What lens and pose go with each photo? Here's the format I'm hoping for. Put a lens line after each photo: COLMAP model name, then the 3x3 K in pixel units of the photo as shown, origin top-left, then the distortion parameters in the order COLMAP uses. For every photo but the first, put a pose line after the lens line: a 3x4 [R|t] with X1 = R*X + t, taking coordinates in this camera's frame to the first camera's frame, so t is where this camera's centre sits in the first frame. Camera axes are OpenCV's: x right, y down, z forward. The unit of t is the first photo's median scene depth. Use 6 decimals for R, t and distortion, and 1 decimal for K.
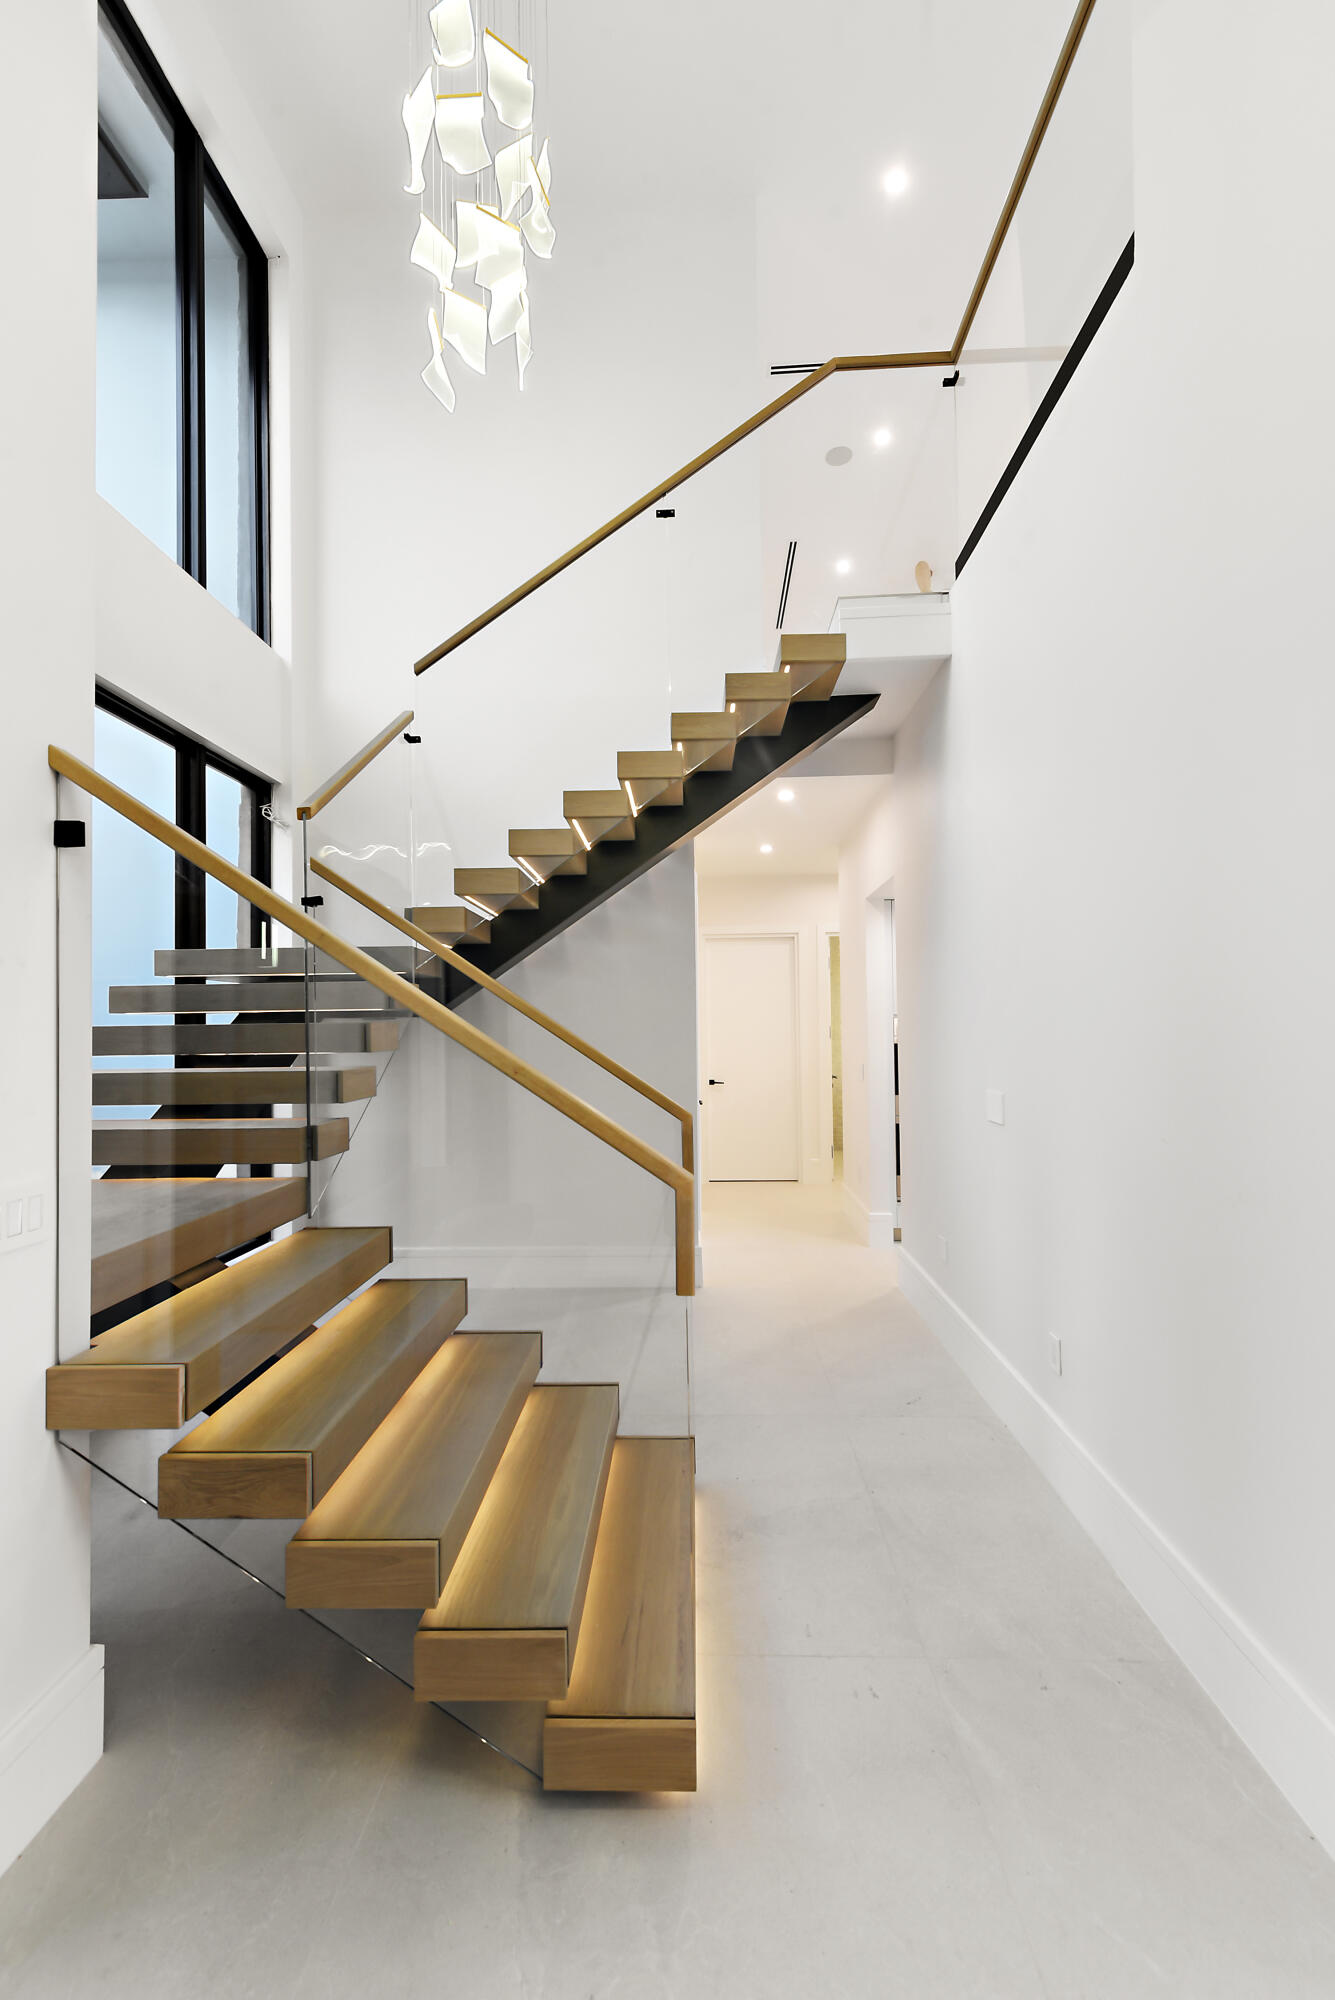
lens RADIAL K [[779.1, 0, 673.7], [0, 779.1, 1007.2], [0, 0, 1]] dist [-0.000160, 0.000084]
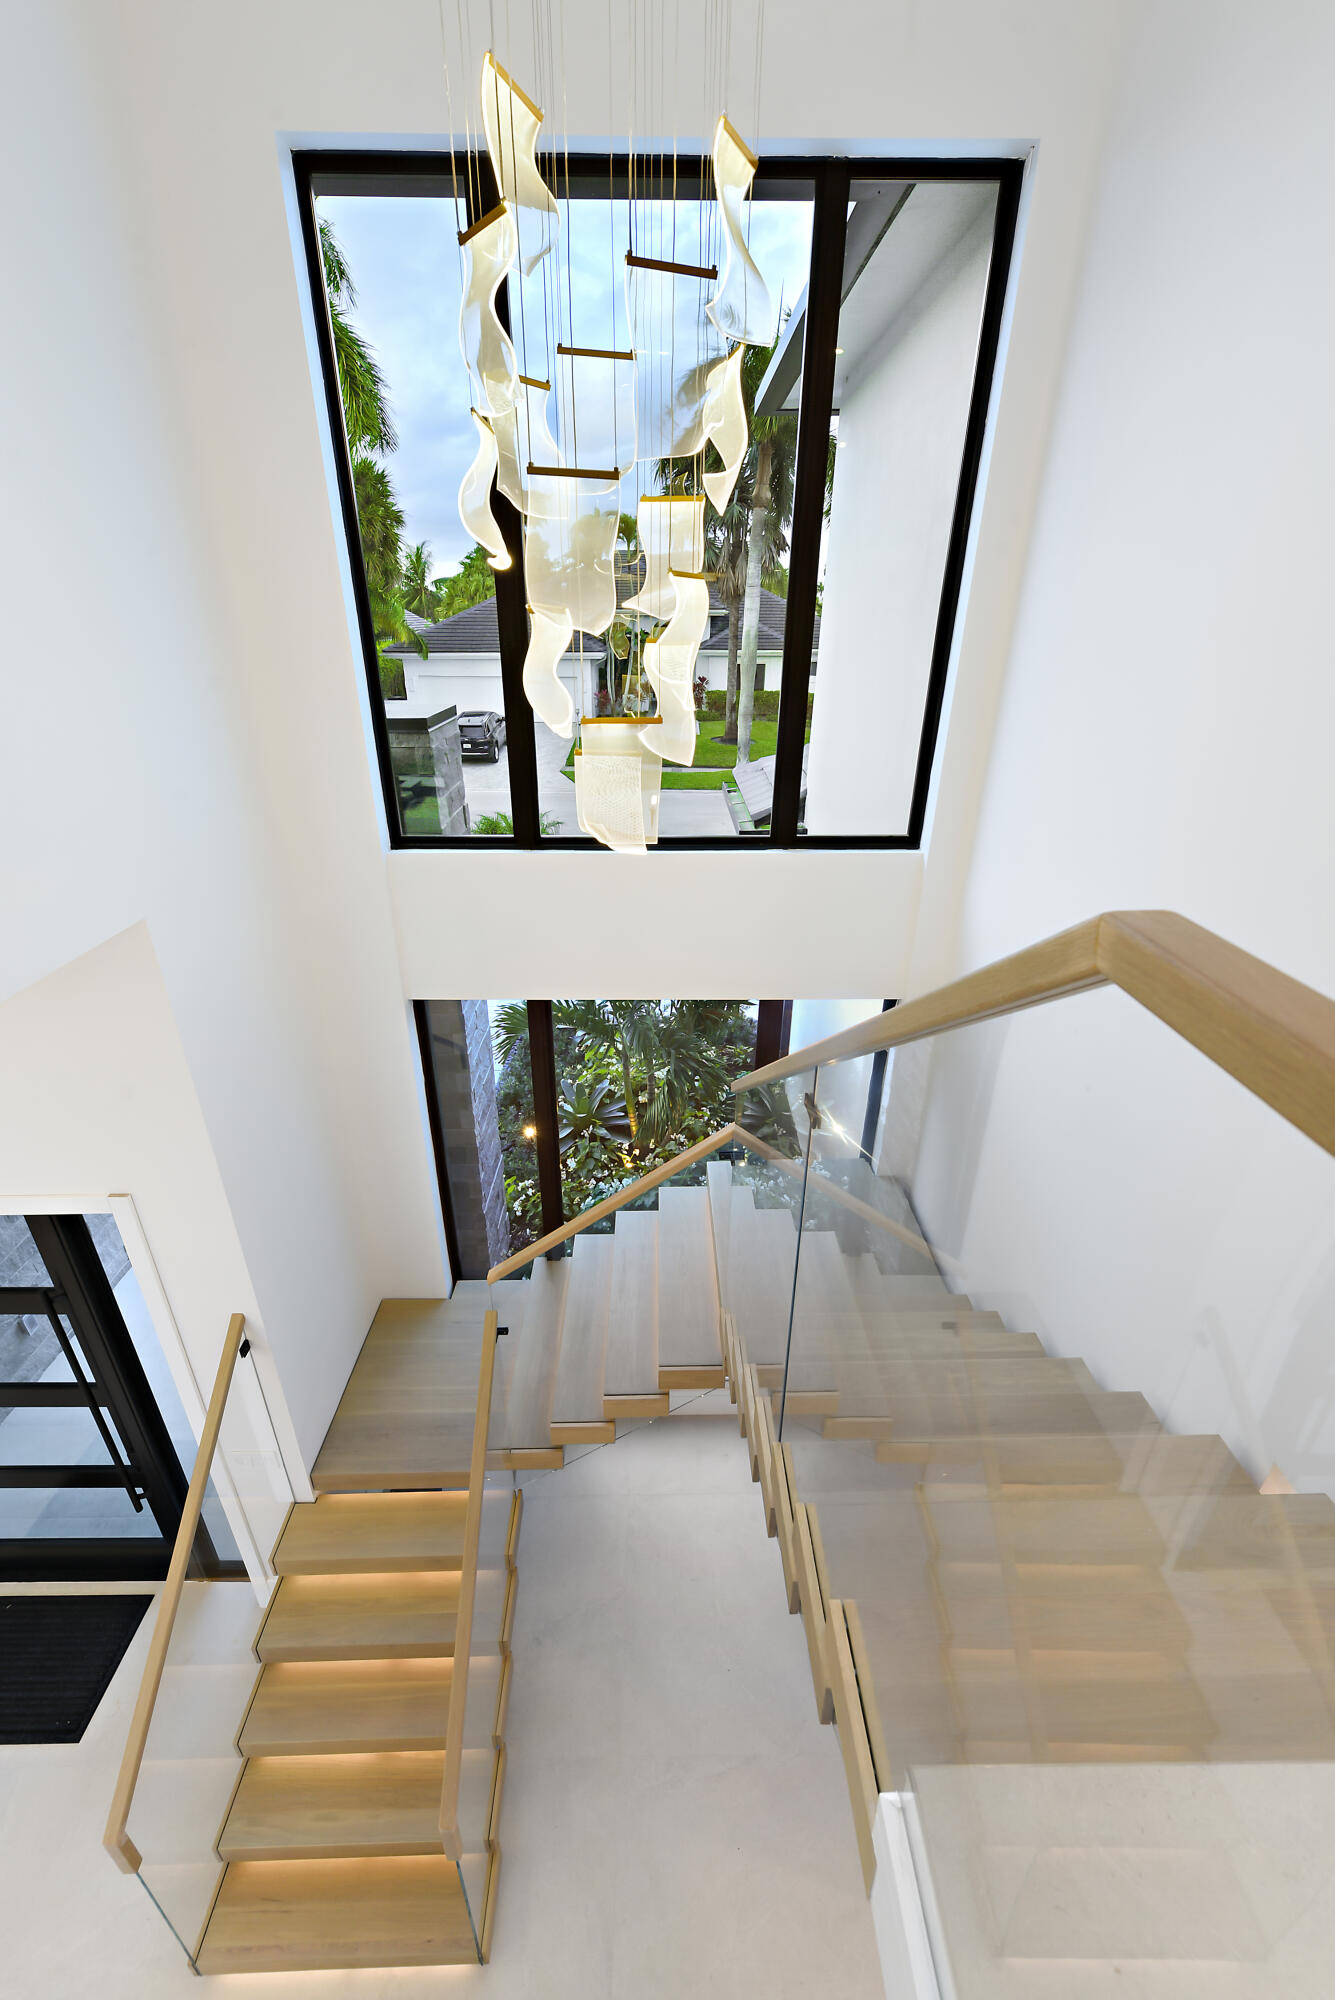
lens RADIAL K [[779.1, 0, 668.1], [0, 779.1, 996.1], [0, 0, 1]] dist [-0.000160, 0.000084]
pose [[0.054799, 0.440396, -0.896130, 0.625571], [0.007510, 0.897271, 0.441416, -1.689240], [0.998469, -0.030919, 0.045862, 1.773203]]
